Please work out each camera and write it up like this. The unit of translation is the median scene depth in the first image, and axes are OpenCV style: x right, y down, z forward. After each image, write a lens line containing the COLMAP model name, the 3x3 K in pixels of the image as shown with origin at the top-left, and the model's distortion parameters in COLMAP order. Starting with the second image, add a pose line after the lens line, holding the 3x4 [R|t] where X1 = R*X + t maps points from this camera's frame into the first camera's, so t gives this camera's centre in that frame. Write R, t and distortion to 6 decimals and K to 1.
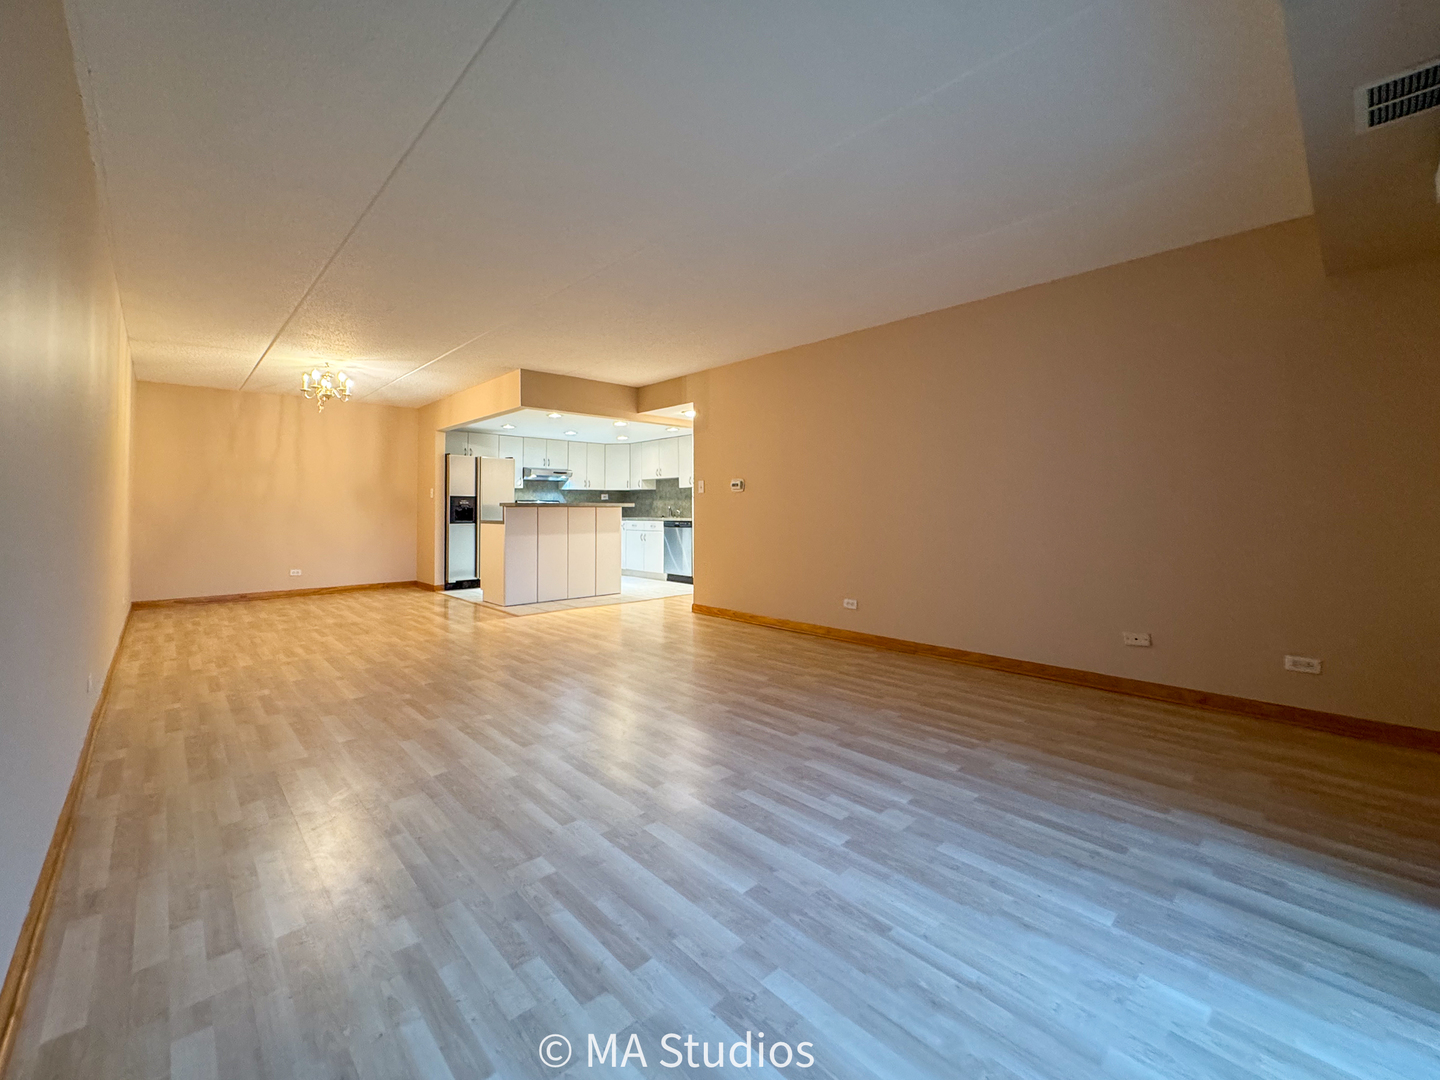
lens RADIAL K [[581.4, 0, 664.0], [0, 581.4, 490.5], [0, 0, 1]] dist [-0.005404, 0.002367]
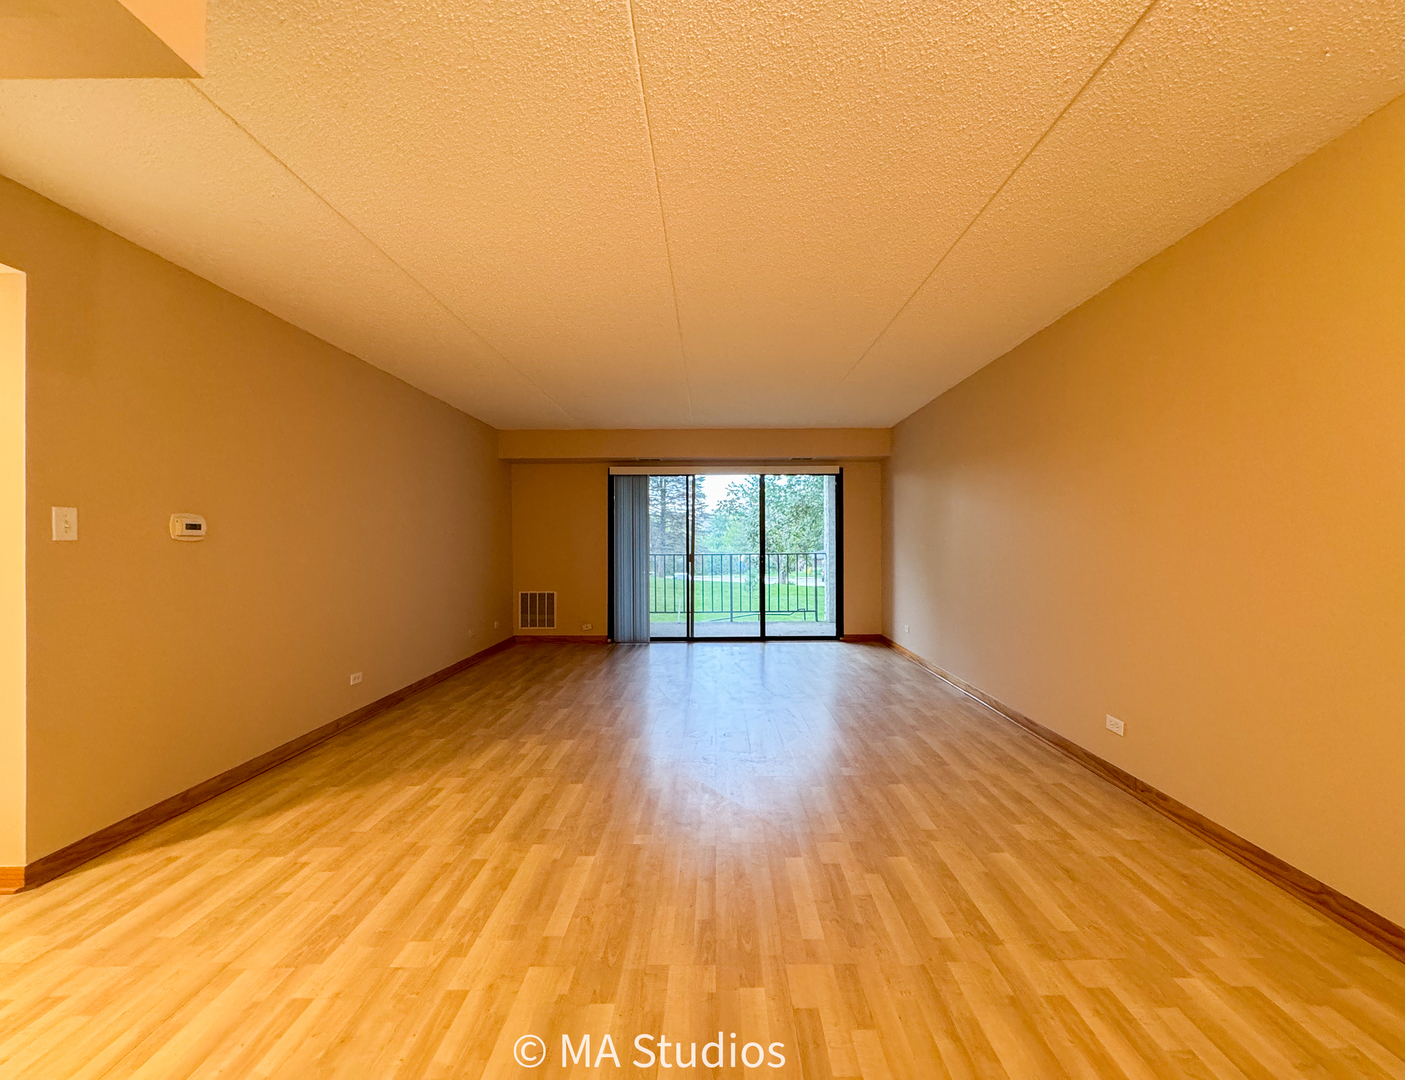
lens RADIAL K [[575.6, 0, 716.1], [0, 575.6, 541.2], [0, 0, 1]] dist [-0.002340, 0.000445]
pose [[-0.768067, 0.007543, 0.640325, -0.437218], [-0.011184, 0.999620, -0.025191, 0.008110], [-0.640272, -0.026510, -0.767691, 0.911849]]
